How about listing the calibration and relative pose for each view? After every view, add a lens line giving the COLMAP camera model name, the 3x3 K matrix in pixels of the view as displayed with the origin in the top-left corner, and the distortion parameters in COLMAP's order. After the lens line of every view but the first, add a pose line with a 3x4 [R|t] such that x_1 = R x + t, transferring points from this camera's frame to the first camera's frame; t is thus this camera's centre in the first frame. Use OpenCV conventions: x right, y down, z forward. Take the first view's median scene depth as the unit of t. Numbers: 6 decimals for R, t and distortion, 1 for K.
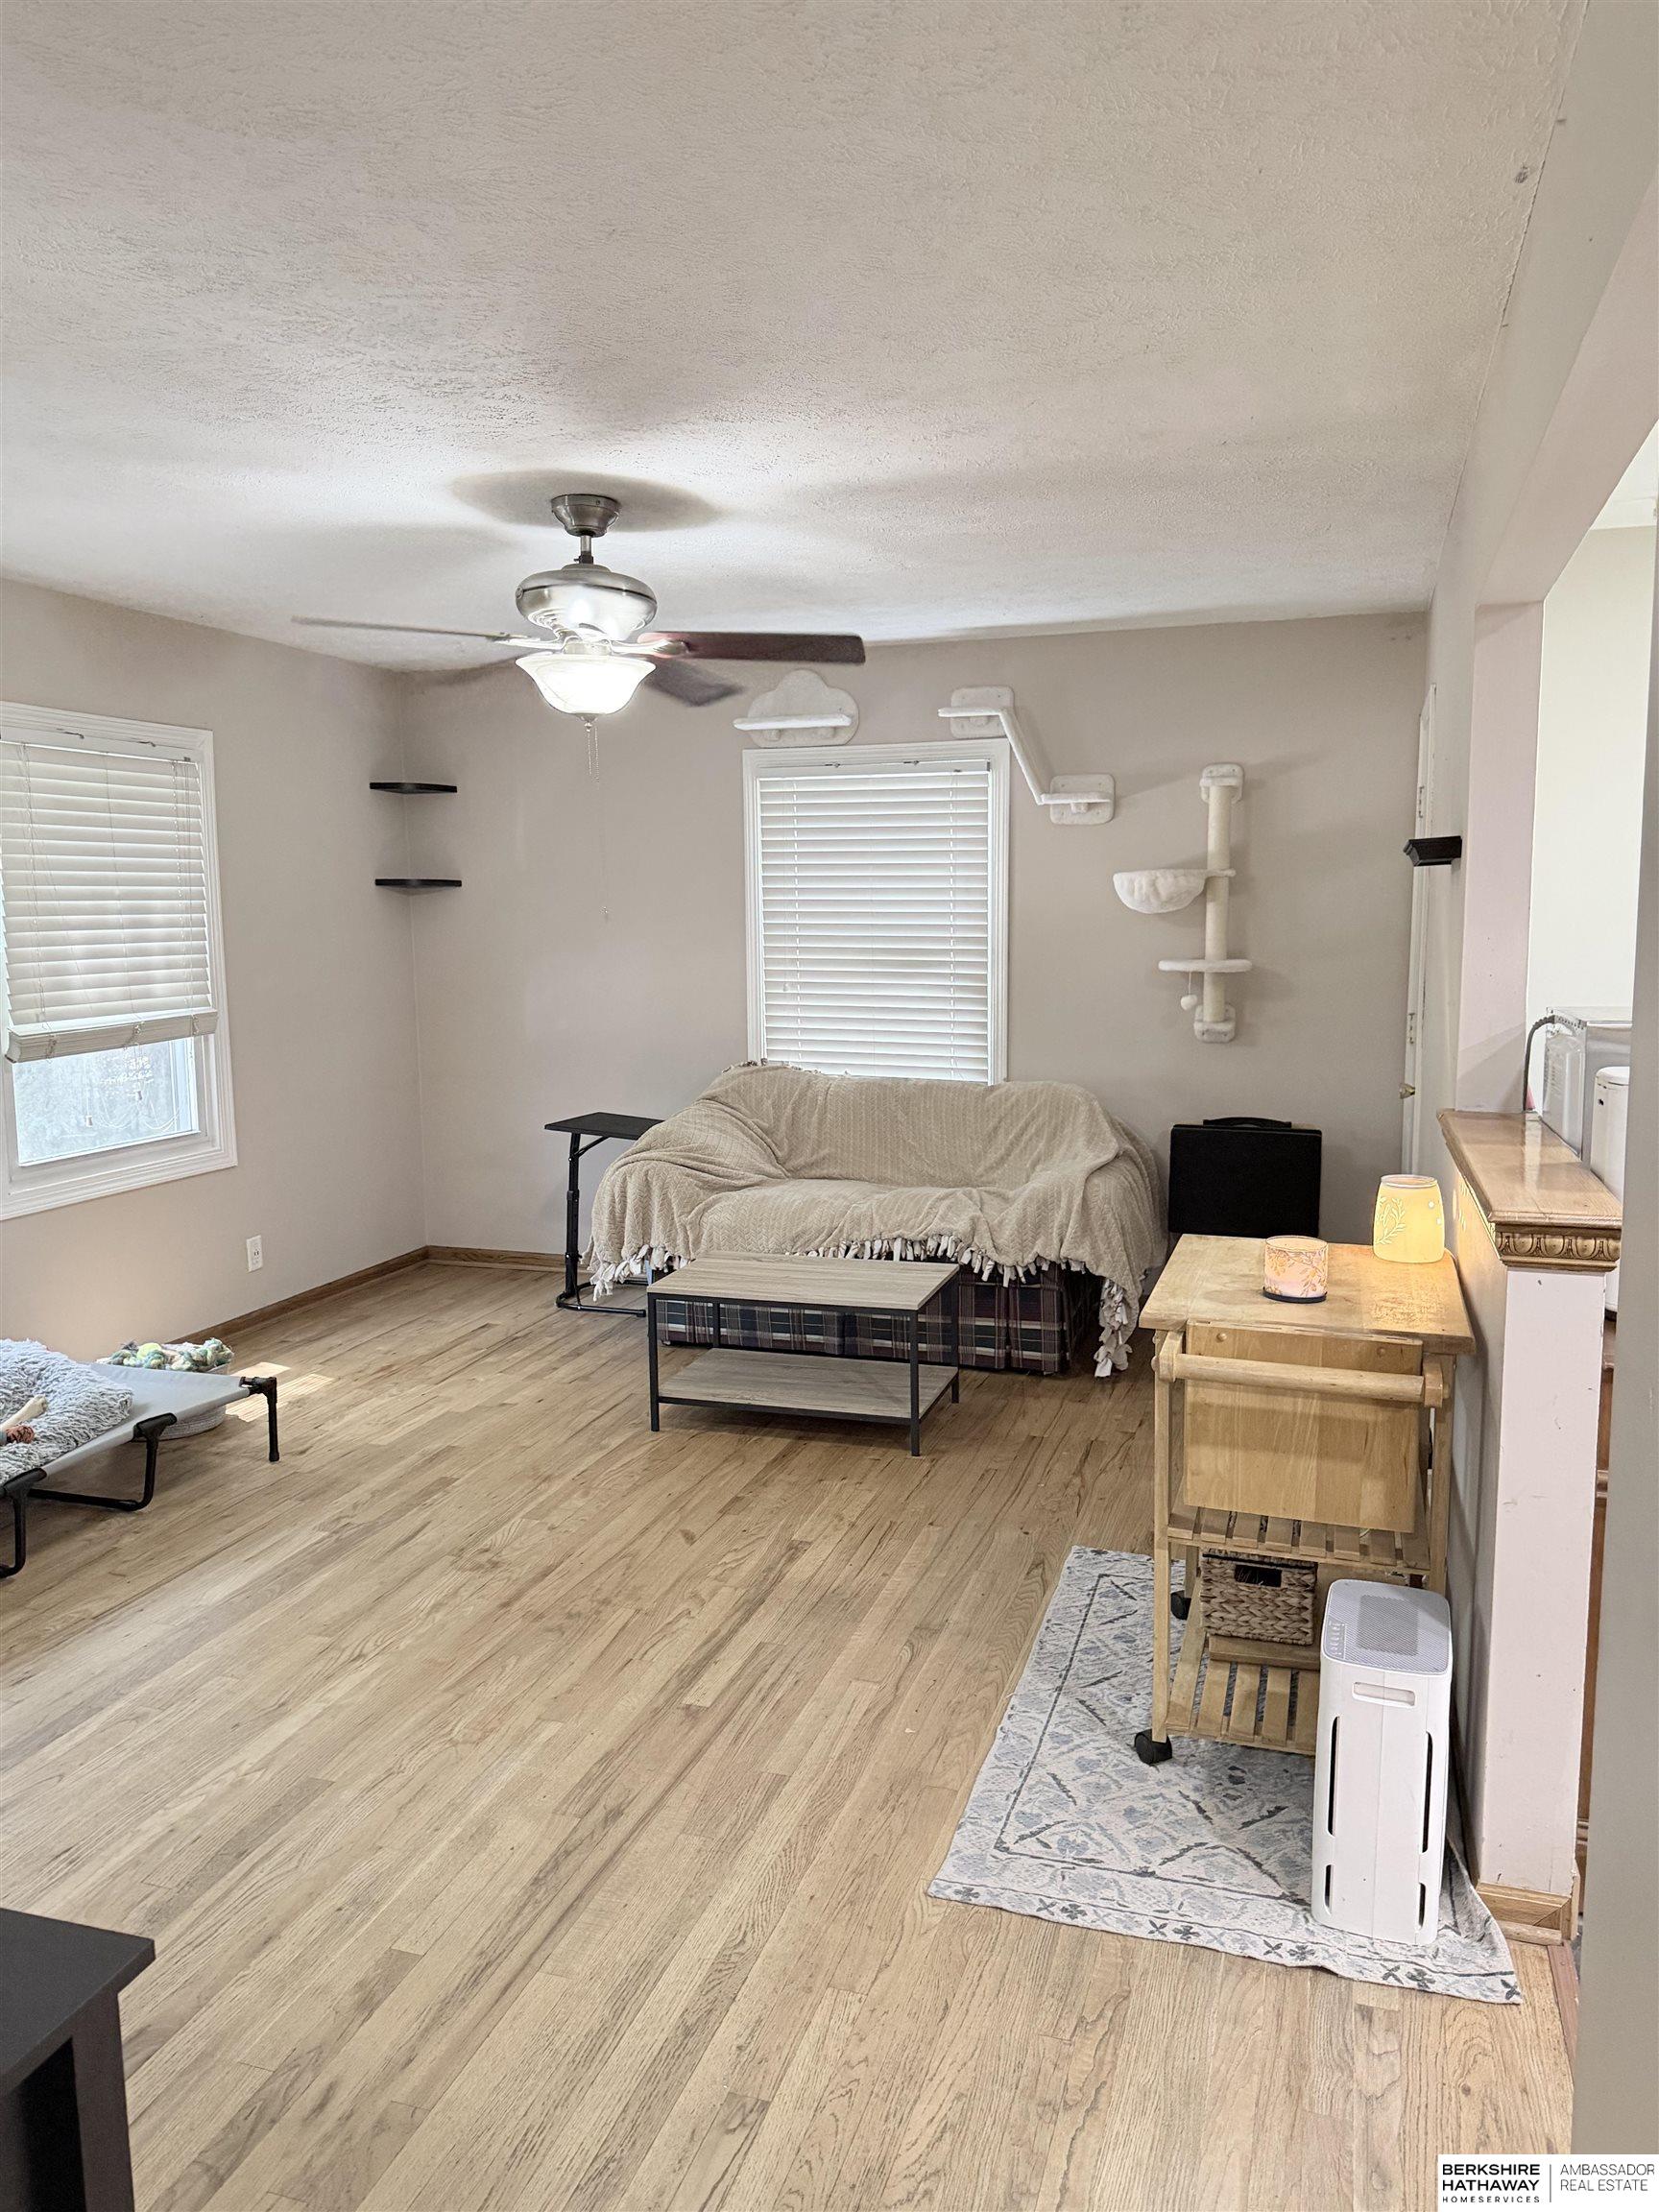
lens RADIAL K [[1542.9, 0, 829.5], [0, 1542.9, 1106.0], [0, 0, 1]] dist [0.133558, -0.235258]
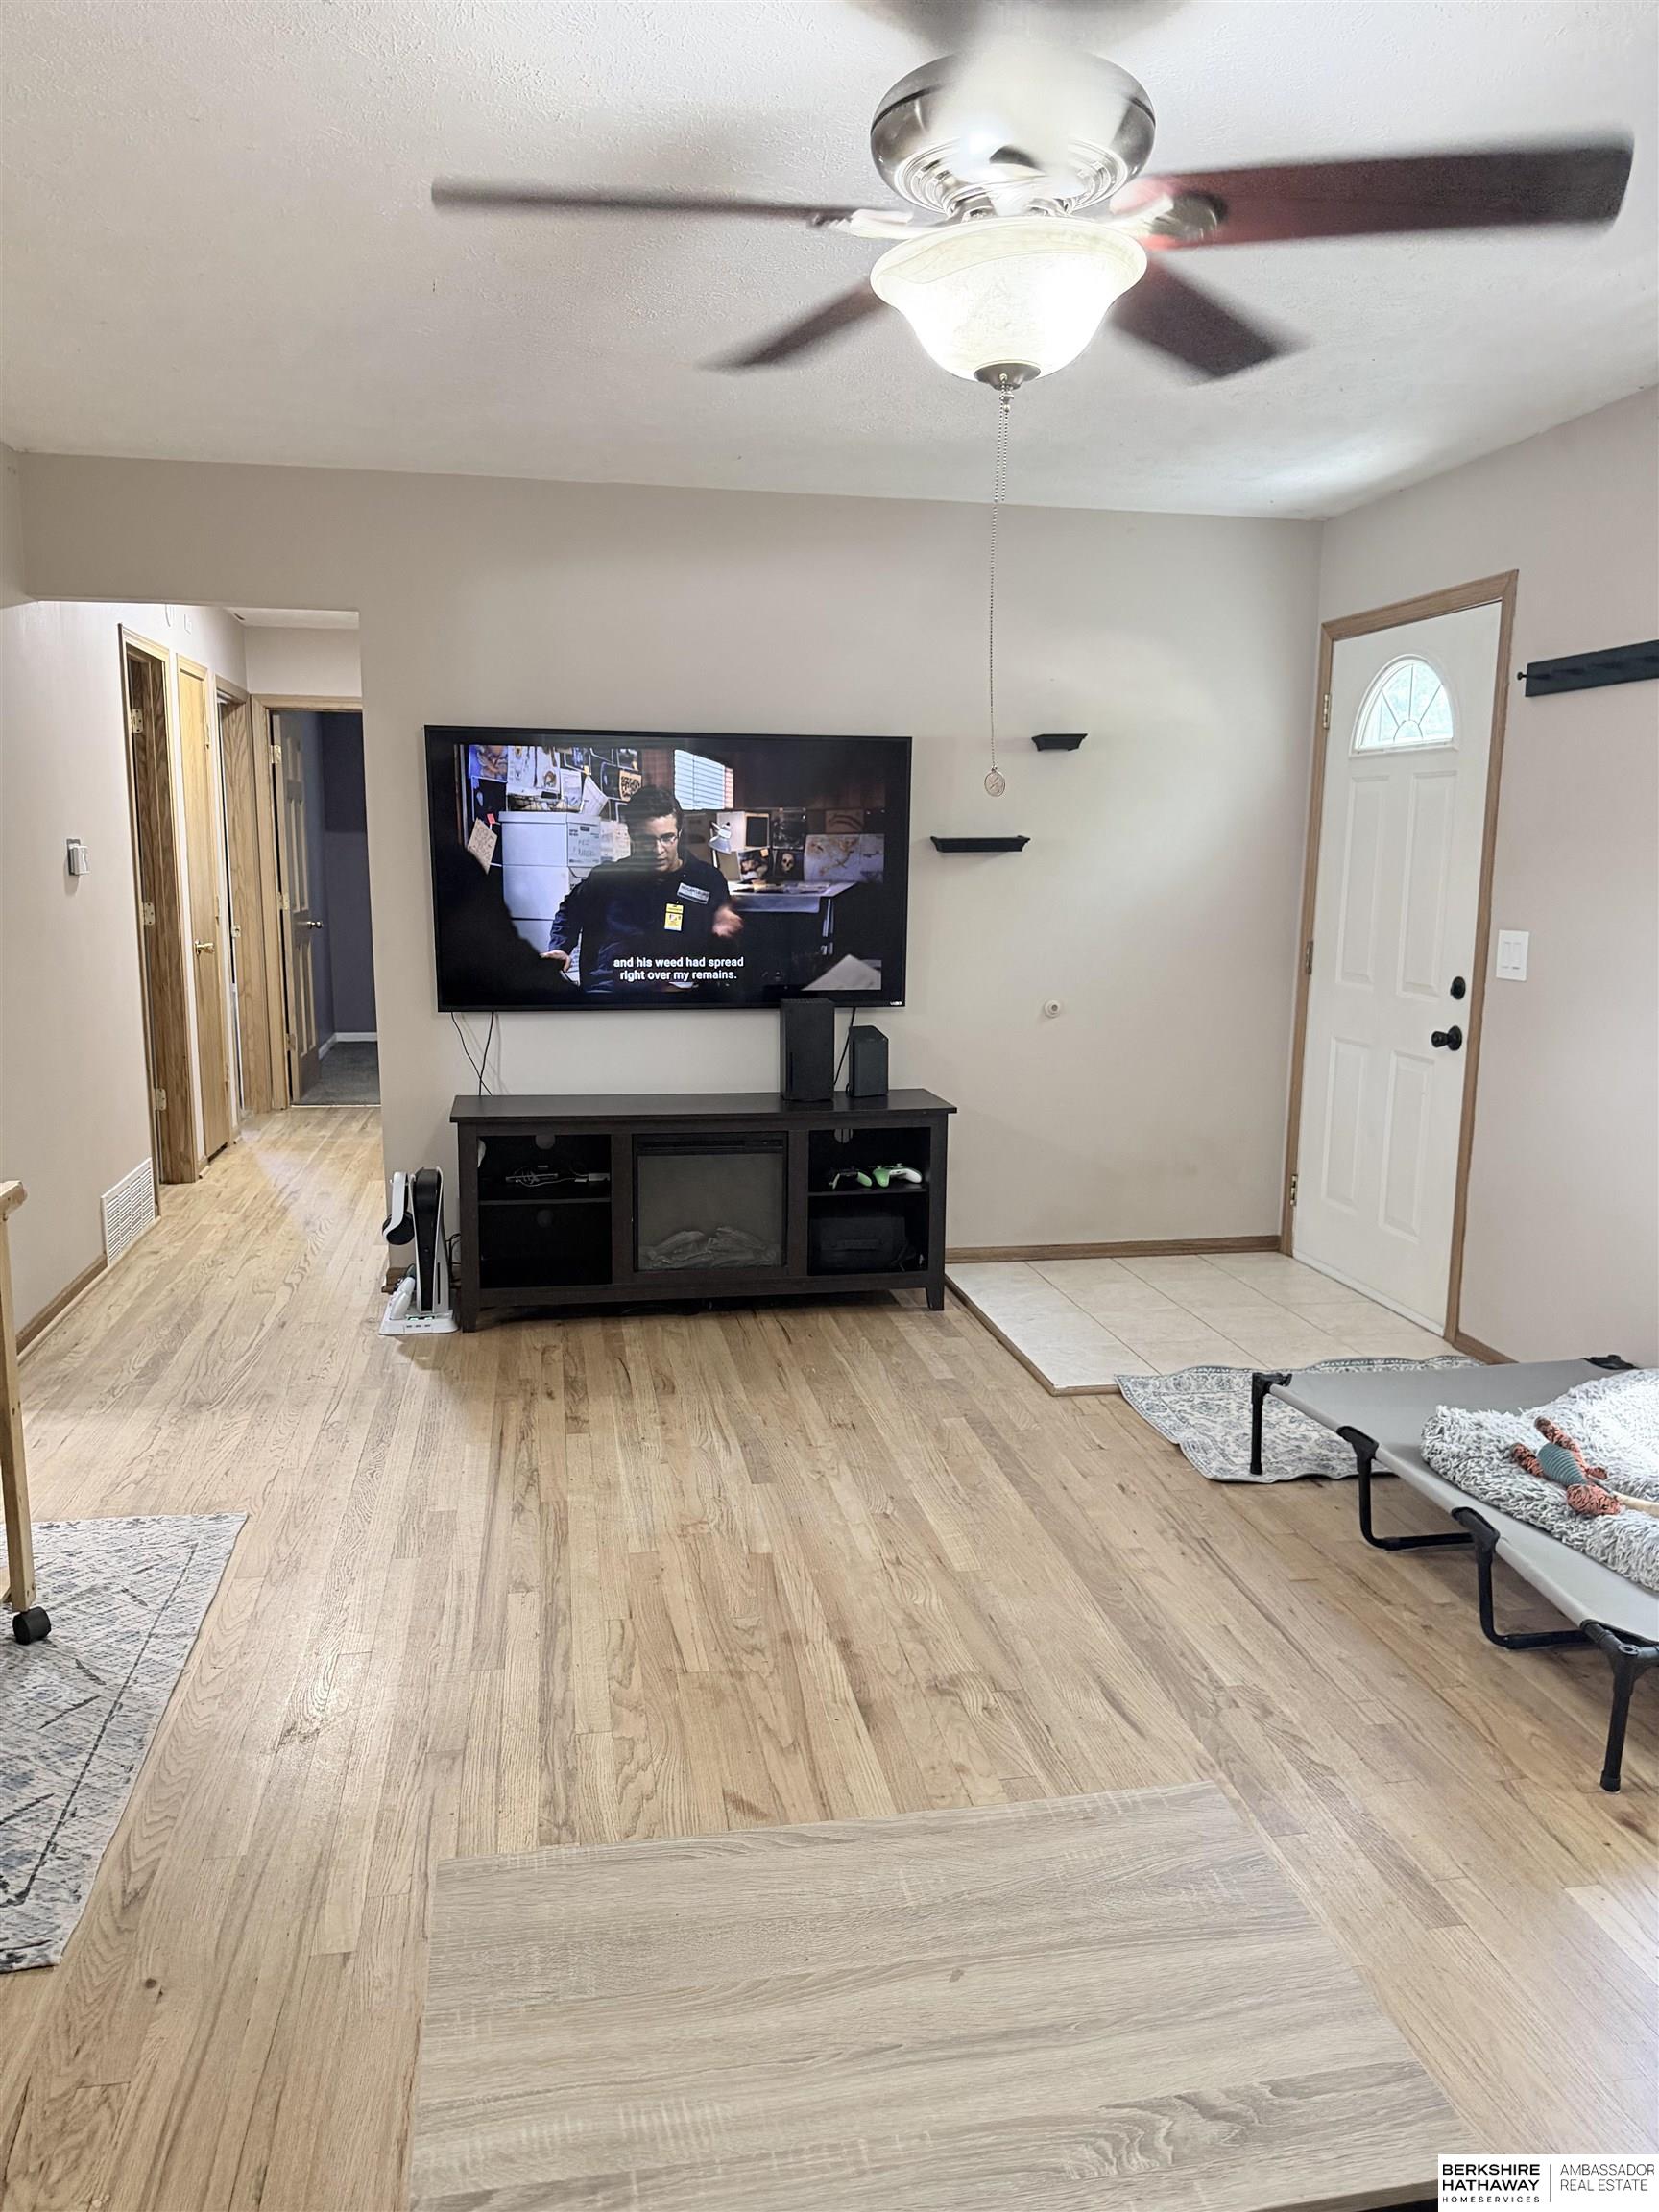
lens RADIAL K [[1542.9, 0, 829.5], [0, 1542.9, 1106.0], [0, 0, 1]] dist [0.133558, -0.235258]
pose [[-0.877309, 0.079433, -0.473306, 0.156750], [-0.061683, 0.959366, 0.275341, -0.167782], [0.475945, 0.270754, -0.836761, 1.510860]]
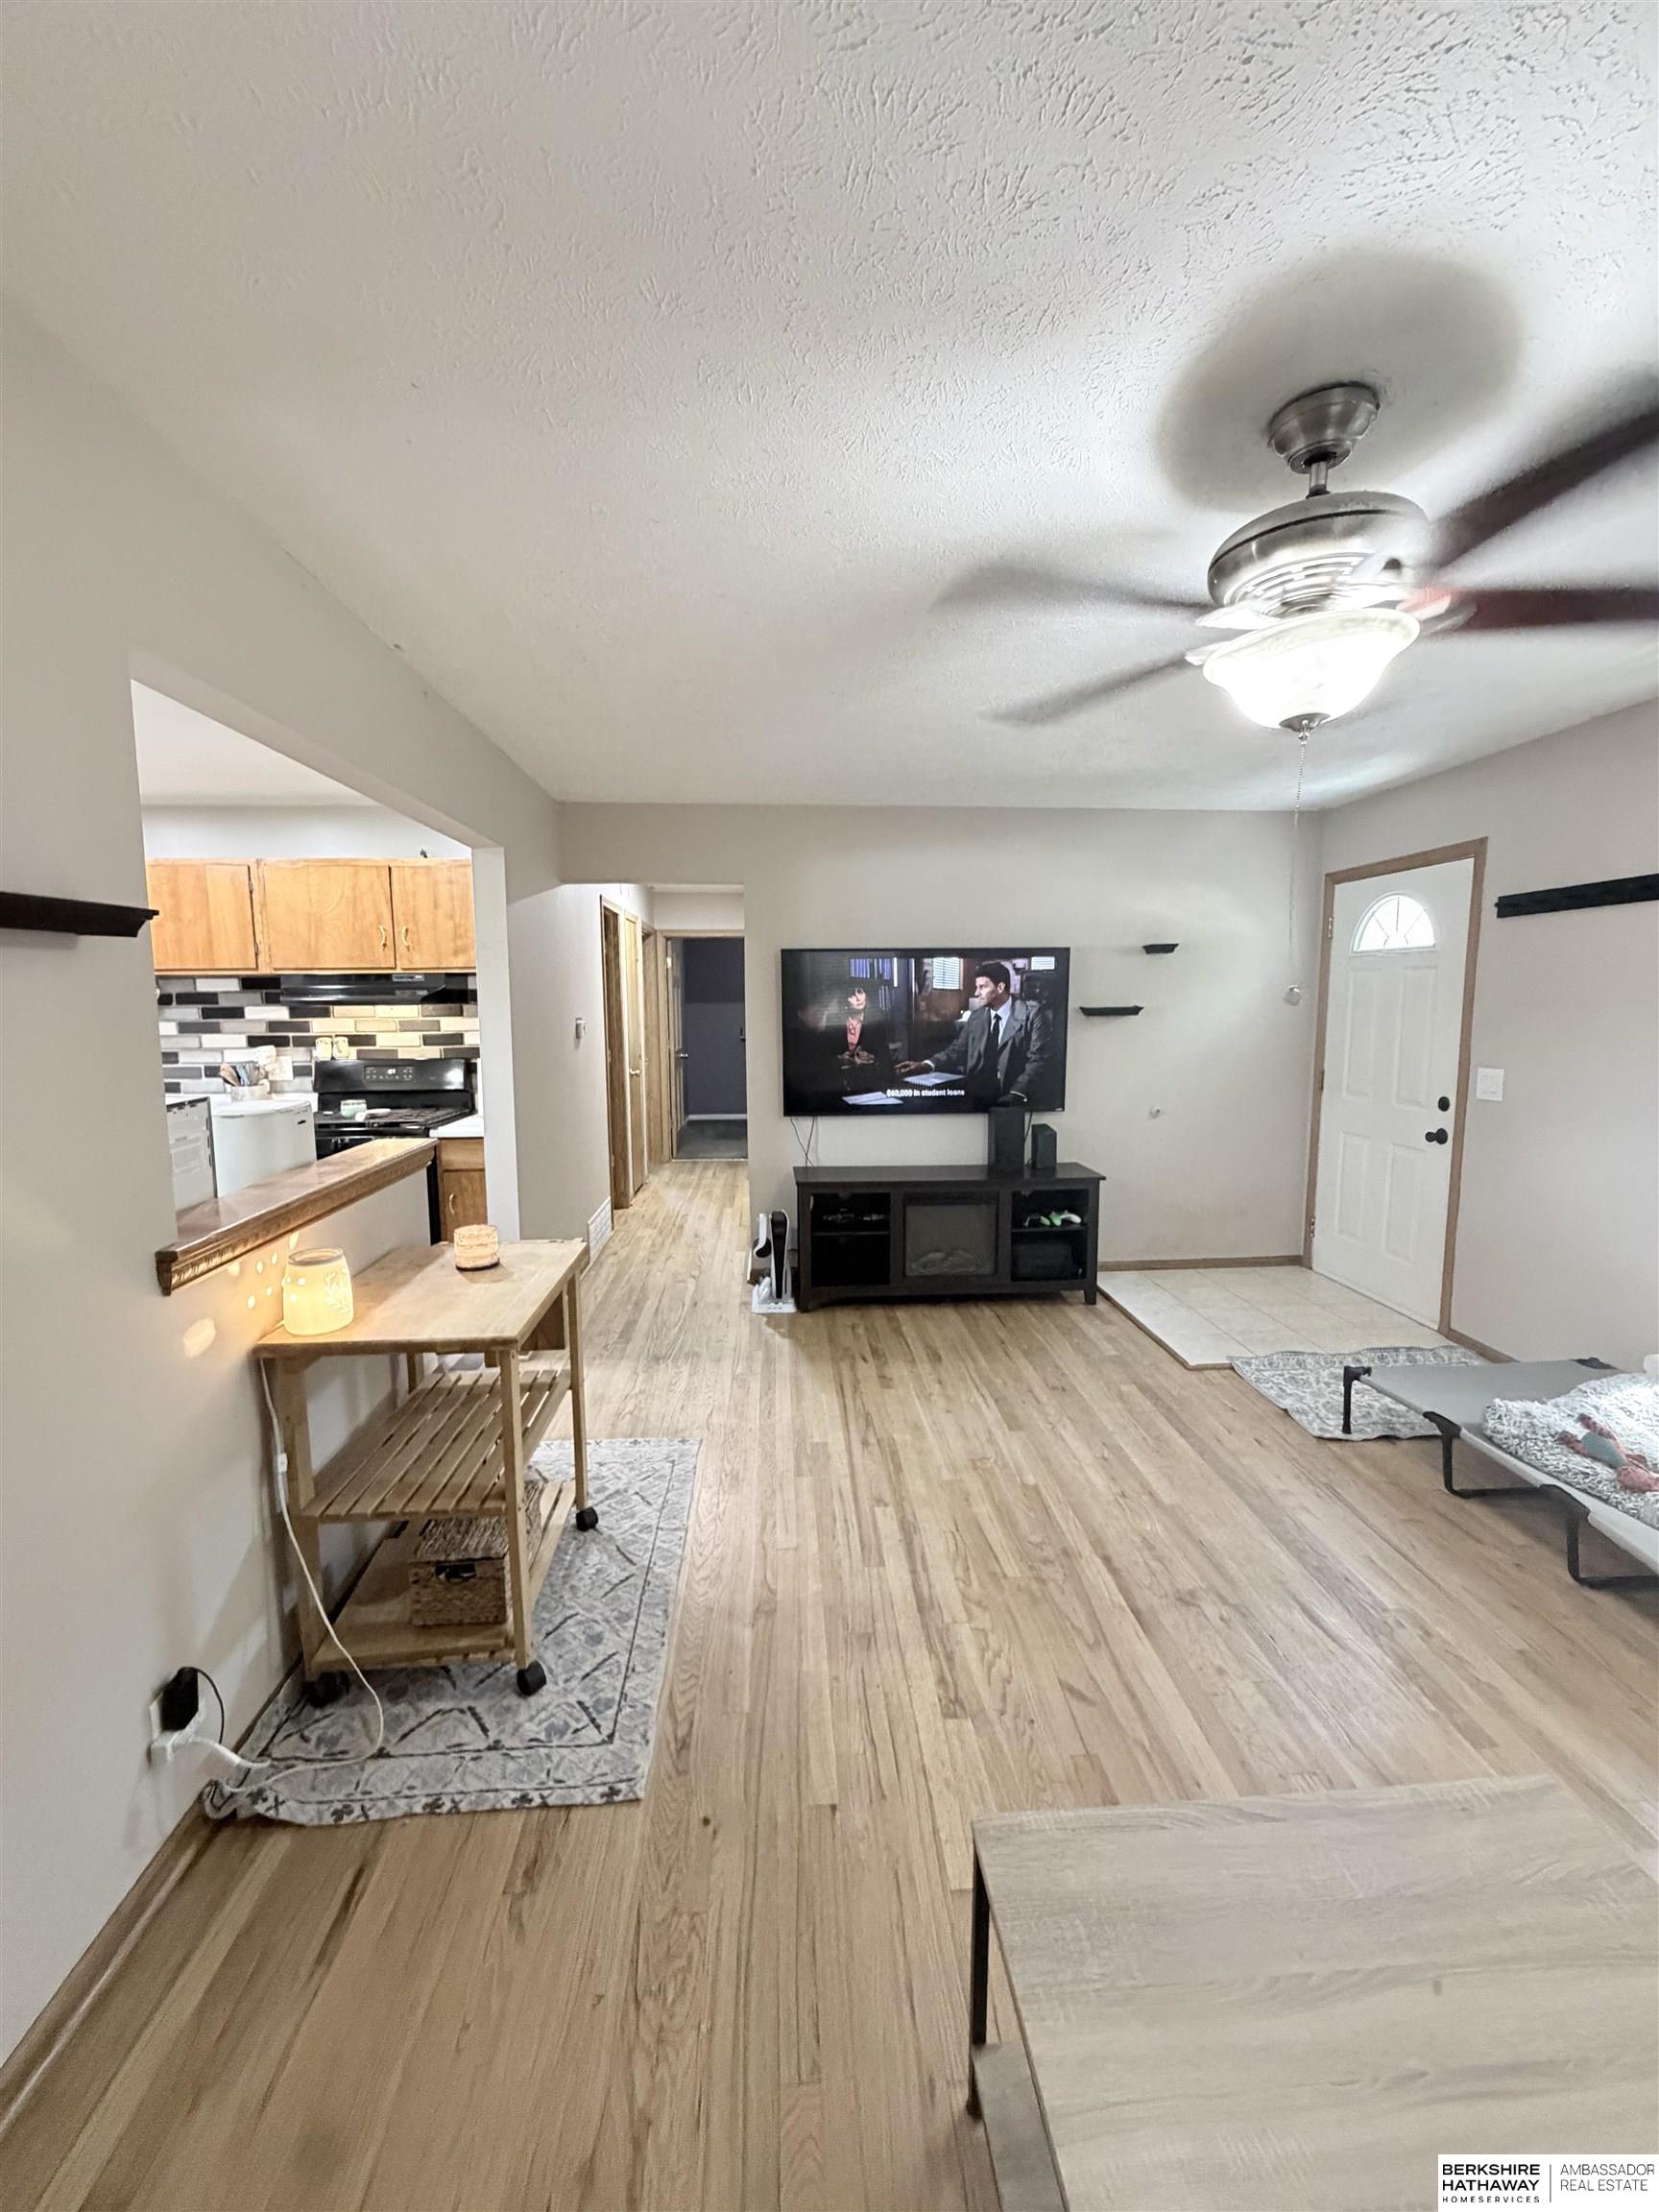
lens RADIAL K [[879.3, 0, 837.4], [0, 879.3, 1101.6], [0, 0, 1]] dist [-0.001934, -0.000117]
pose [[-0.924567, 0.057313, -0.376683, 0.214750], [-0.034313, 0.972081, 0.232125, -0.173112], [0.379470, 0.227540, -0.896787, 1.369576]]
